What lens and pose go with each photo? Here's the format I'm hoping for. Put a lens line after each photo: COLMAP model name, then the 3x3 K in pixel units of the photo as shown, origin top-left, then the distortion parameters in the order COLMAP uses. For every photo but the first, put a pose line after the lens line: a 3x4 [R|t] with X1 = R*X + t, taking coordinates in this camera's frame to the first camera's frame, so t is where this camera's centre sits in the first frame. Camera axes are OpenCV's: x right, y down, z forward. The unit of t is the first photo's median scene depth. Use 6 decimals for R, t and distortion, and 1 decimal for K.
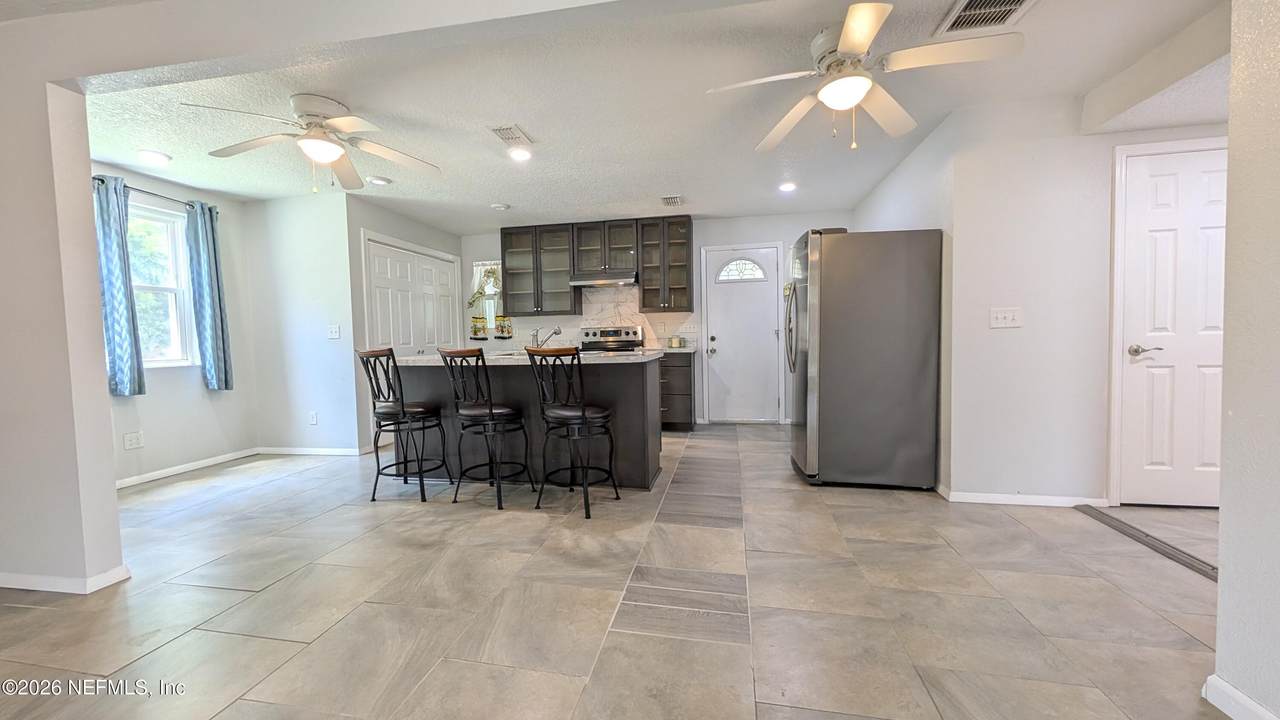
lens RADIAL K [[483.2, 0, 634.6], [0, 483.2, 358.8], [0, 0, 1]] dist [0.001038, 0.000121]
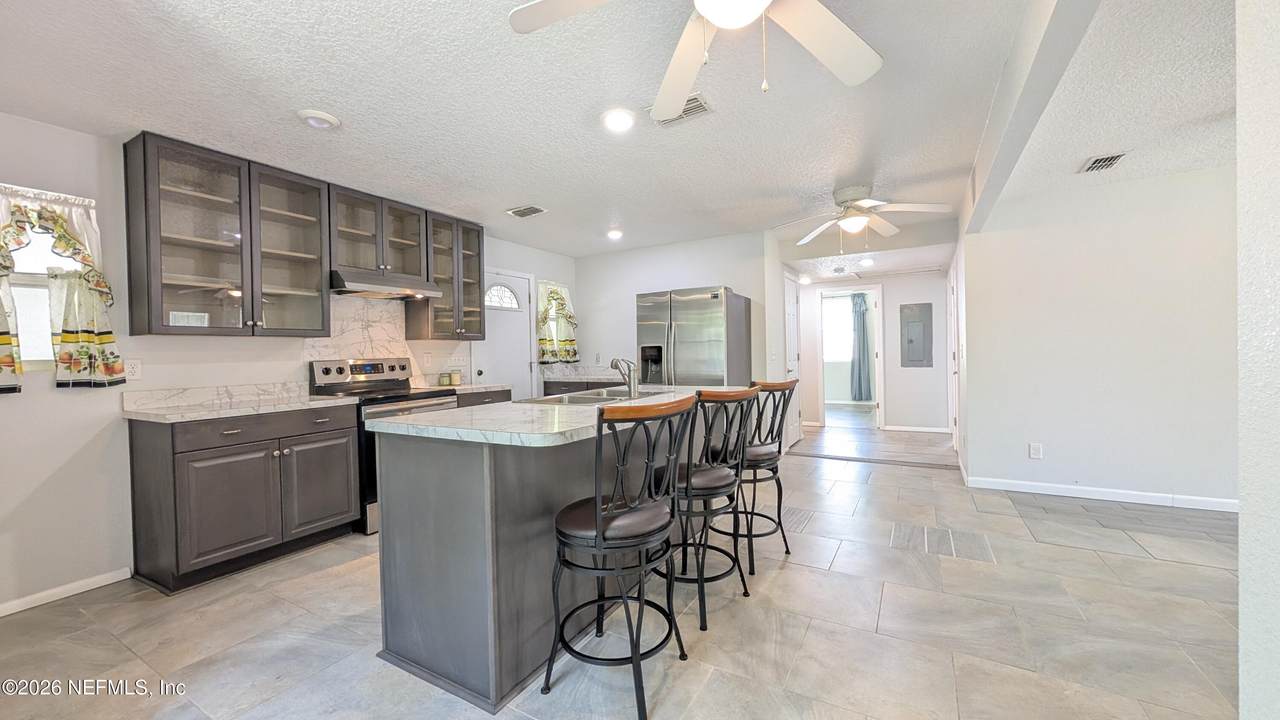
lens RADIAL K [[483.2, 0, 634.6], [0, 483.2, 358.8], [0, 0, 1]] dist [0.001038, 0.000121]
pose [[0.327110, 0.003527, 0.944980, -0.553714], [0.059856, 0.997908, -0.024444, -0.029374], [-0.943089, 0.064559, 0.326214, 0.464210]]
